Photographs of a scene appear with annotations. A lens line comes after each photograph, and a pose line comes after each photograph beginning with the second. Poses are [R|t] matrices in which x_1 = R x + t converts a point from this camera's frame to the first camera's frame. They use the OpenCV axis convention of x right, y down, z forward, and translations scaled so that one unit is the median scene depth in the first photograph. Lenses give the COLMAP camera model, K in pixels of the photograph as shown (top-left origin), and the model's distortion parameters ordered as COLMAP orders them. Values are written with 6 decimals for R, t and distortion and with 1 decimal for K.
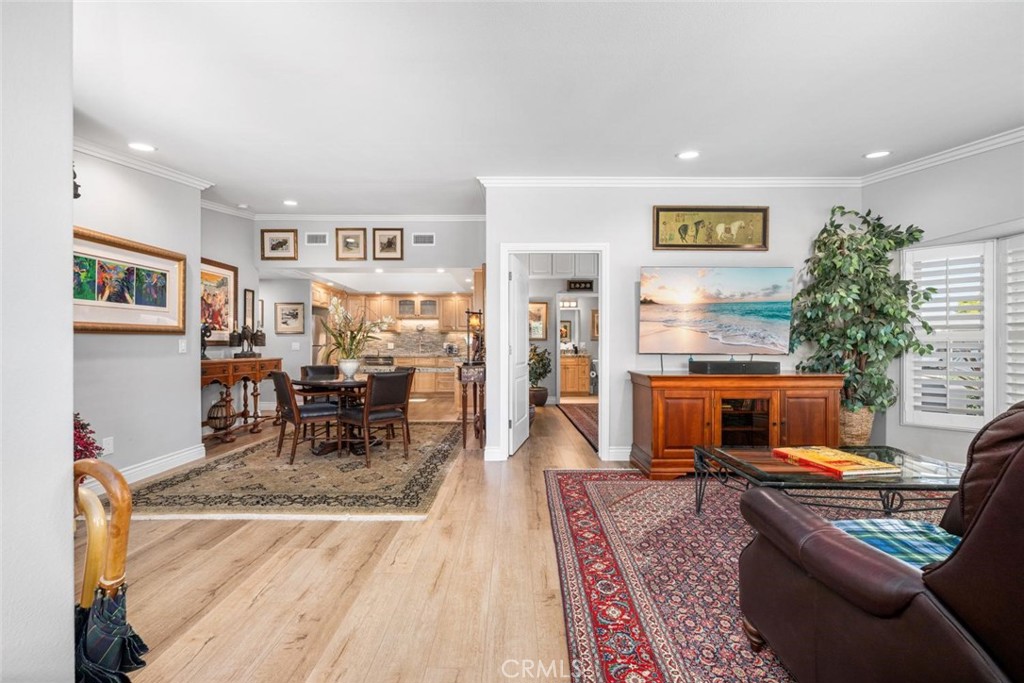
lens RADIAL K [[415.7, 0, 512.6], [0, 415.7, 346.0], [0, 0, 1]] dist [0.000397, -0.000018]
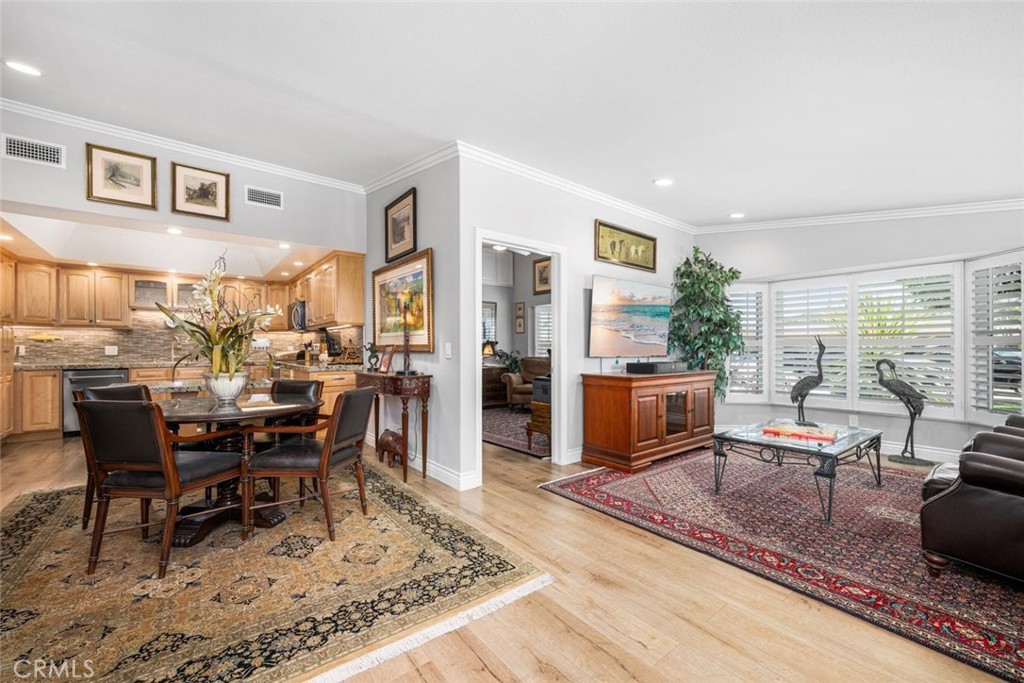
lens RADIAL K [[412.8, 0, 514.0], [0, 412.8, 348.4], [0, 0, 1]] dist [-0.001416, -0.000024]
pose [[0.780390, 0.000662, 0.625293, -0.523514], [0.001706, 0.999993, -0.003188, -0.000704], [-0.625291, 0.003555, 0.780384, 0.323672]]
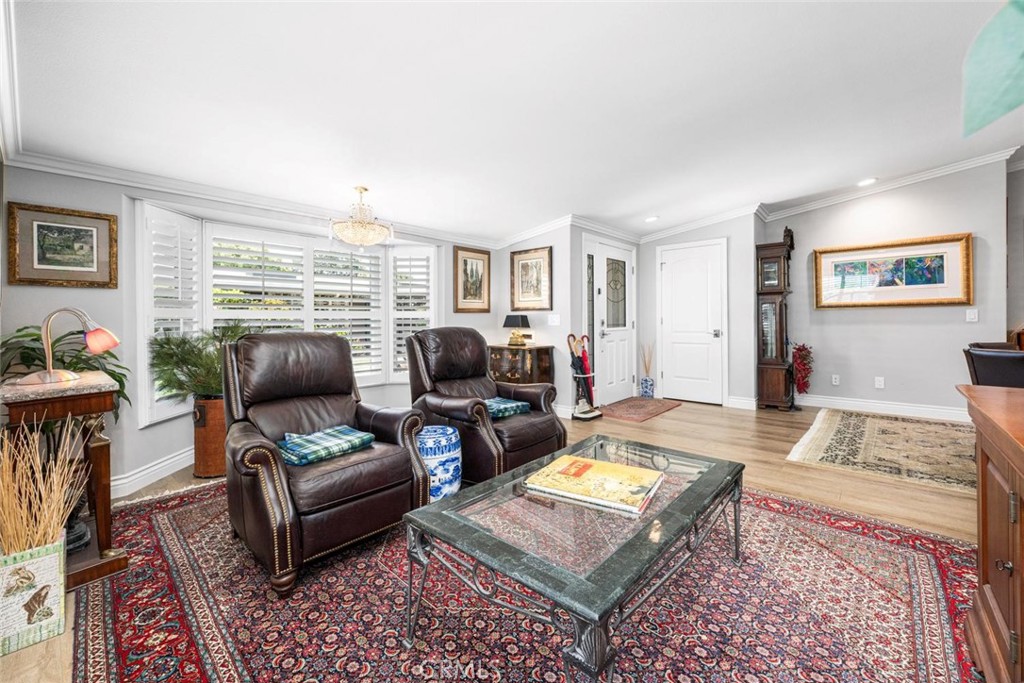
lens RADIAL K [[416.7, 0, 512.8], [0, 416.7, 317.3], [0, 0, 1]] dist [0.000477, -0.000012]
pose [[-0.660069, 0.004259, -0.751193, 0.872874], [0.007669, 0.999970, -0.001069, -0.003824], [0.751166, -0.006467, -0.660081, 0.849945]]
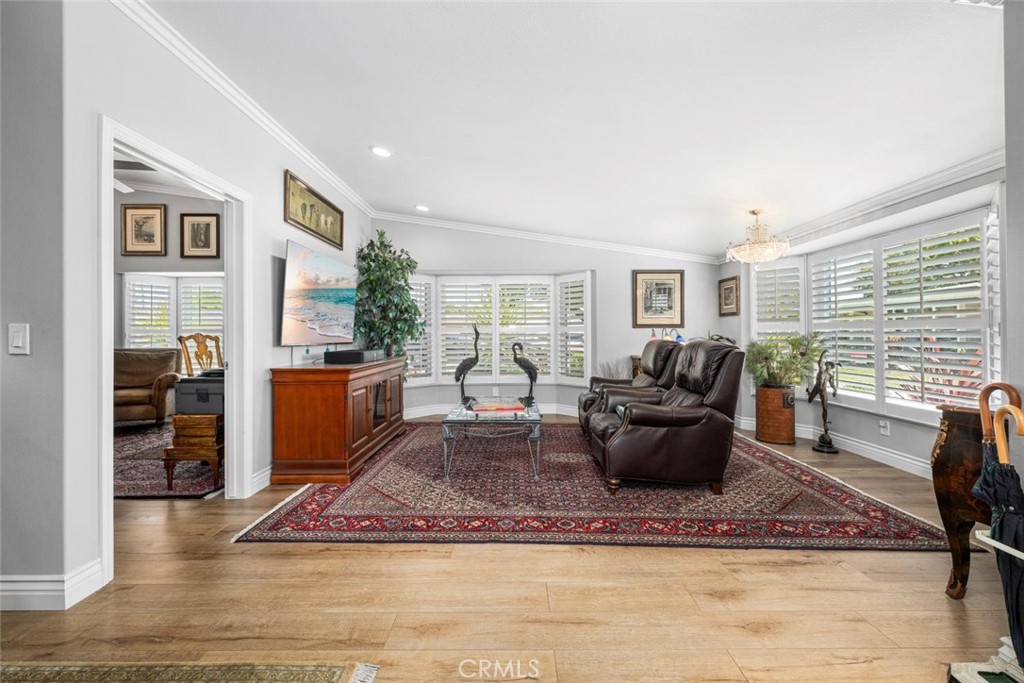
lens RADIAL K [[409.3, 0, 514.1], [0, 409.3, 333.4], [0, 0, 1]] dist [-0.001424, 0.000002]
pose [[-0.000530, 0.005009, 0.999987, -0.515836], [0.006781, 0.999964, -0.005005, 0.001101], [-0.999977, 0.006778, -0.000564, 0.580017]]
